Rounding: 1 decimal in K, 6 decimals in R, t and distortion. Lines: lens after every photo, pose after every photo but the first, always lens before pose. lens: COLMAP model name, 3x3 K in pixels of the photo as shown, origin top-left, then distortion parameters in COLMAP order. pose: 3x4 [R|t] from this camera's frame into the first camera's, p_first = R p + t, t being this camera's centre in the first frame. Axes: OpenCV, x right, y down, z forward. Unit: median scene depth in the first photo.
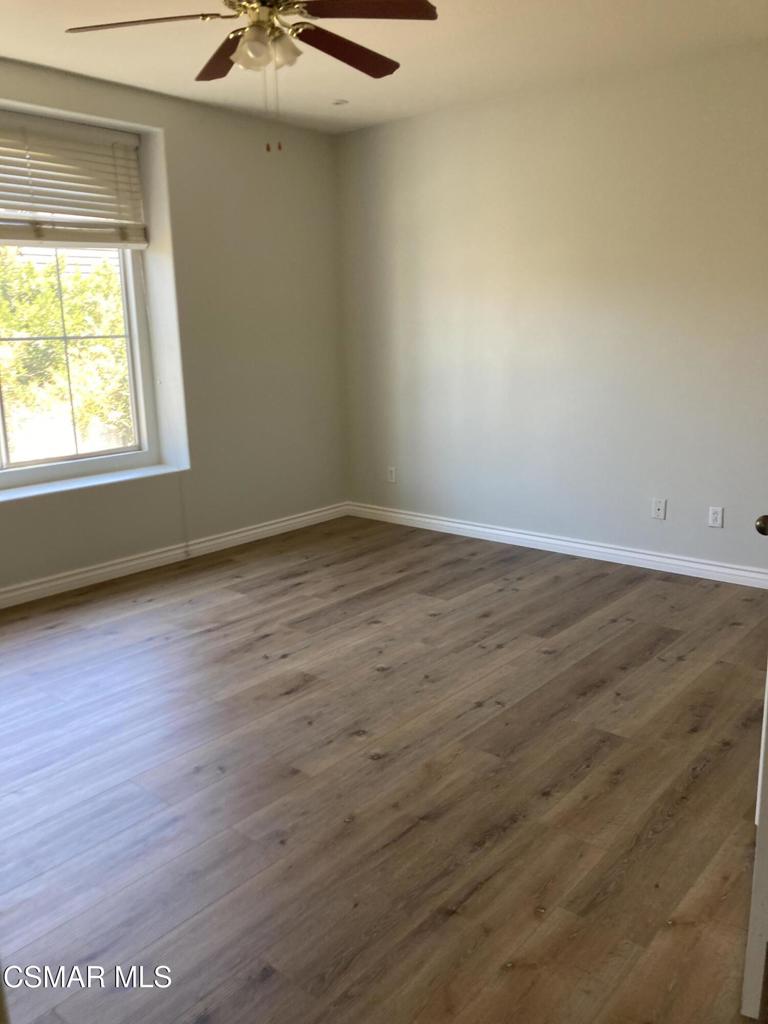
lens RADIAL K [[831.2, 0, 382.7], [0, 831.2, 507.6], [0, 0, 1]] dist [0.021107, -0.022944]
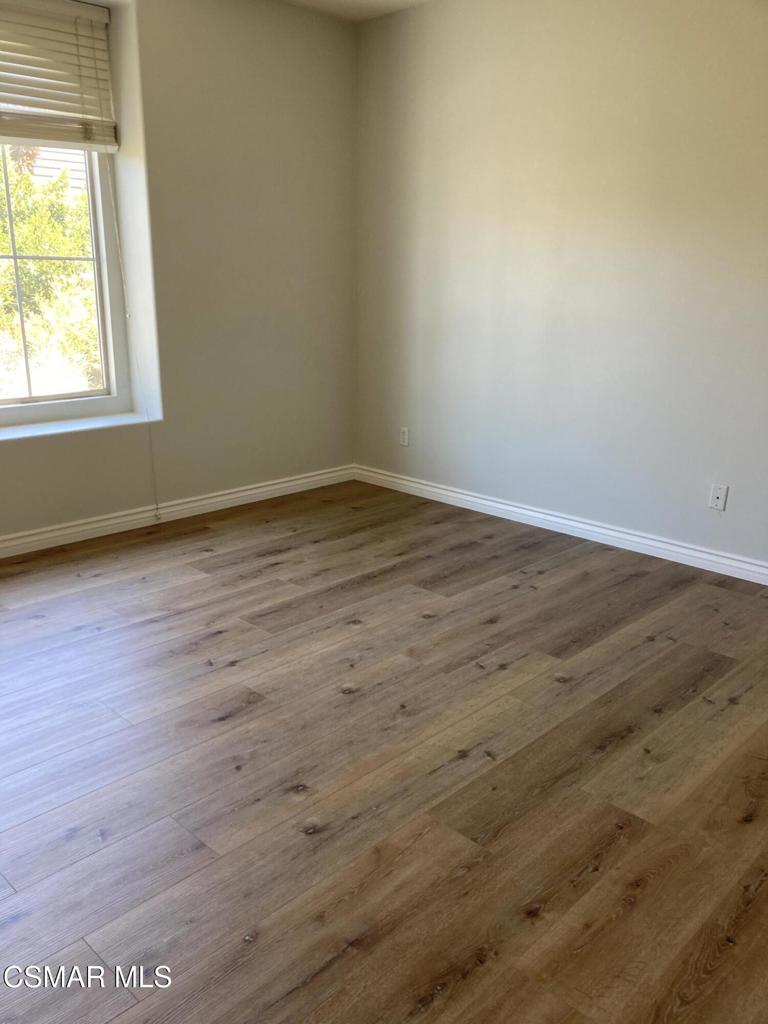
lens RADIAL K [[831.2, 0, 375.8], [0, 831.2, 521.0], [0, 0, 1]] dist [0.021107, -0.022944]
pose [[0.996794, 0.055524, -0.057615, 0.059666], [-0.050951, 0.995650, 0.078013, -0.029480], [0.061696, -0.074828, 0.995286, 0.215228]]
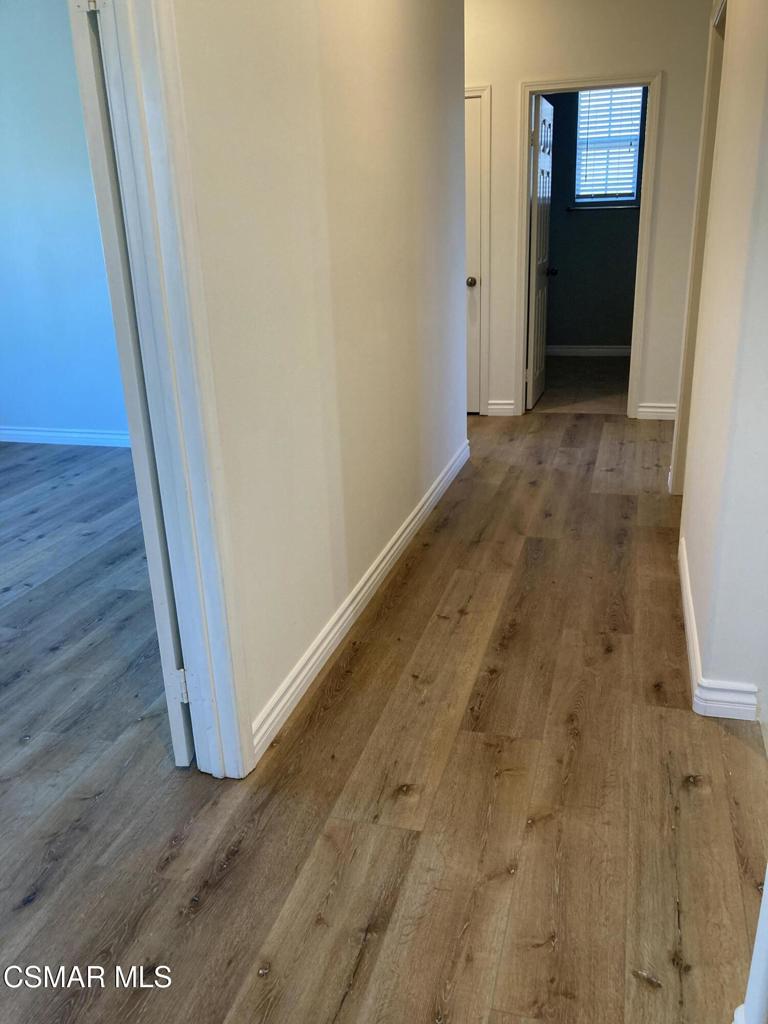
lens RADIAL K [[831.2, 0, 380.1], [0, 831.2, 512.7], [0, 0, 1]] dist [0.021107, -0.022944]
pose [[0.910717, -0.147076, 0.385958, 0.133920], [0.104489, 0.986096, 0.129213, 0.049615], [-0.399596, -0.077348, 0.913422, -0.111052]]
